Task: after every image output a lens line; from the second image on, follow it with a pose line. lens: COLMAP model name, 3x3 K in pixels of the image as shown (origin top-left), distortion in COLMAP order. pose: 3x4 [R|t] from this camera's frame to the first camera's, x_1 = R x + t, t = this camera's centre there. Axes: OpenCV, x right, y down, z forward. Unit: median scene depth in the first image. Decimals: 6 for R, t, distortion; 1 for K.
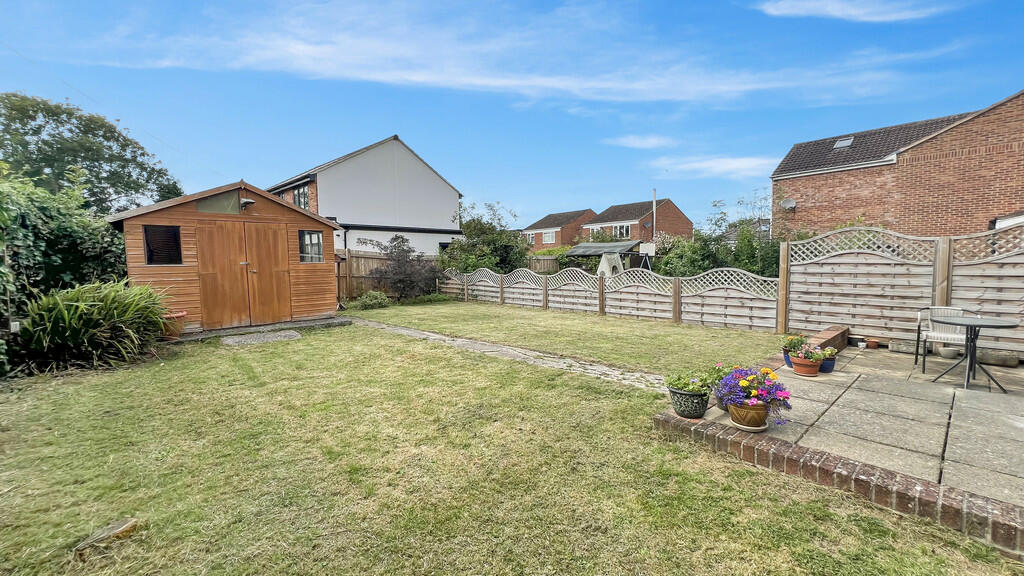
lens RADIAL K [[418.5, 0, 507.0], [0, 418.5, 289.5], [0, 0, 1]] dist [-0.001312, -0.000111]
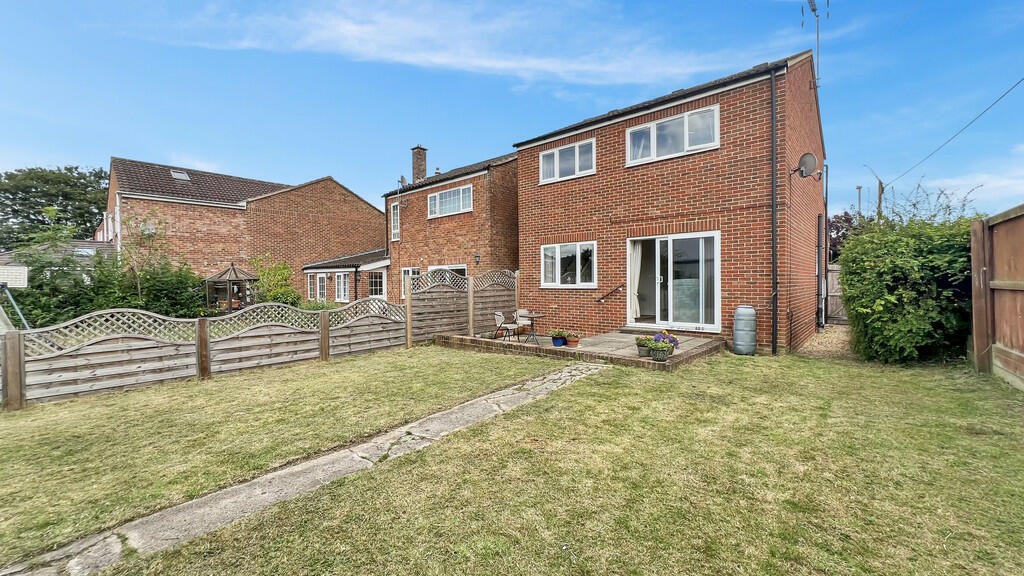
lens RADIAL K [[418.5, 0, 512.5], [0, 418.5, 285.1], [0, 0, 1]] dist [-0.001312, -0.000111]
pose [[-0.143448, 0.009127, 0.989616, -0.432838], [0.082883, 0.996555, 0.002824, -0.040582], [-0.986181, 0.082427, -0.143711, 0.569623]]
